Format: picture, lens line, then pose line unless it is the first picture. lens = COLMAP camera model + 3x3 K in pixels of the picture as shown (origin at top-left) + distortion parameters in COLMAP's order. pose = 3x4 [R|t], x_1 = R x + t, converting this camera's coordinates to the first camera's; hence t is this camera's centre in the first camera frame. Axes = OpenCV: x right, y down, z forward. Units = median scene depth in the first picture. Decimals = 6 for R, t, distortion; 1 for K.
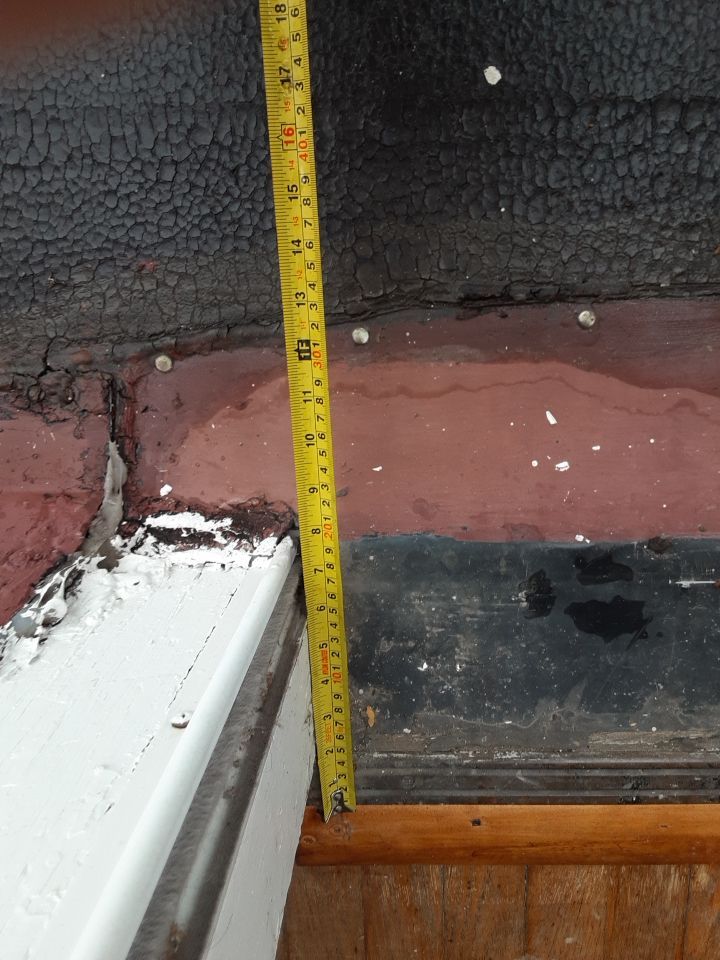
lens RADIAL K [[744.3, 0, 363.3], [0, 744.3, 500.4], [0, 0, 1]] dist [0.092639, -0.190590]
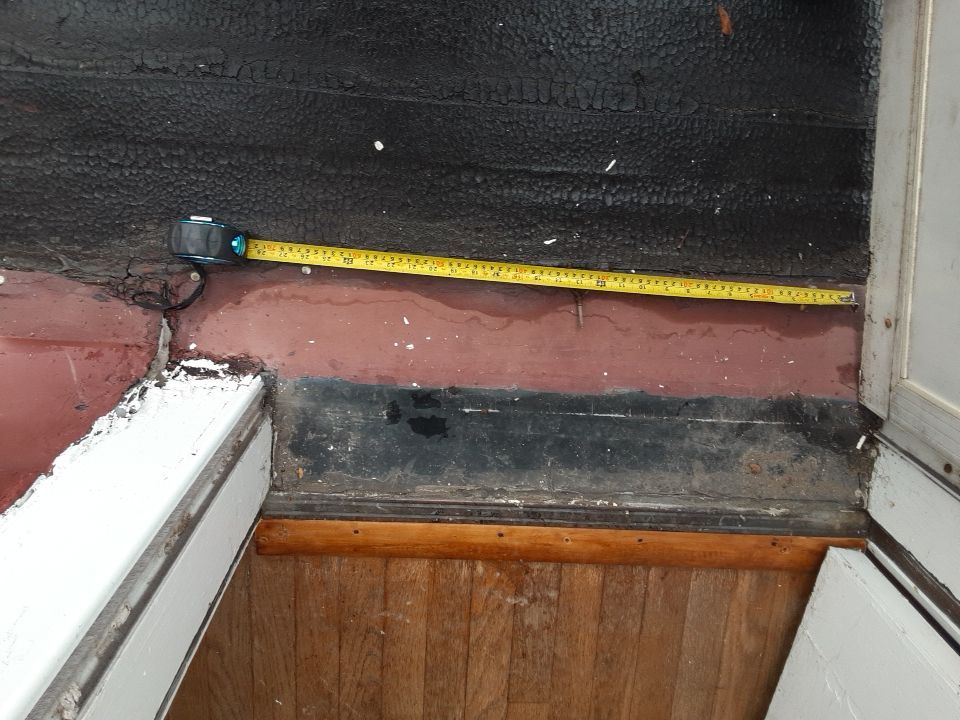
lens RADIAL K [[744.3, 0, 480.0], [0, 744.3, 360.0], [0, 0, 1]] dist [0.092639, -0.190590]
pose [[0.991495, 0.060557, 0.115200, 0.225240], [-0.065039, 0.997249, 0.035546, -0.090964], [-0.112731, -0.042736, 0.992706, -0.914603]]
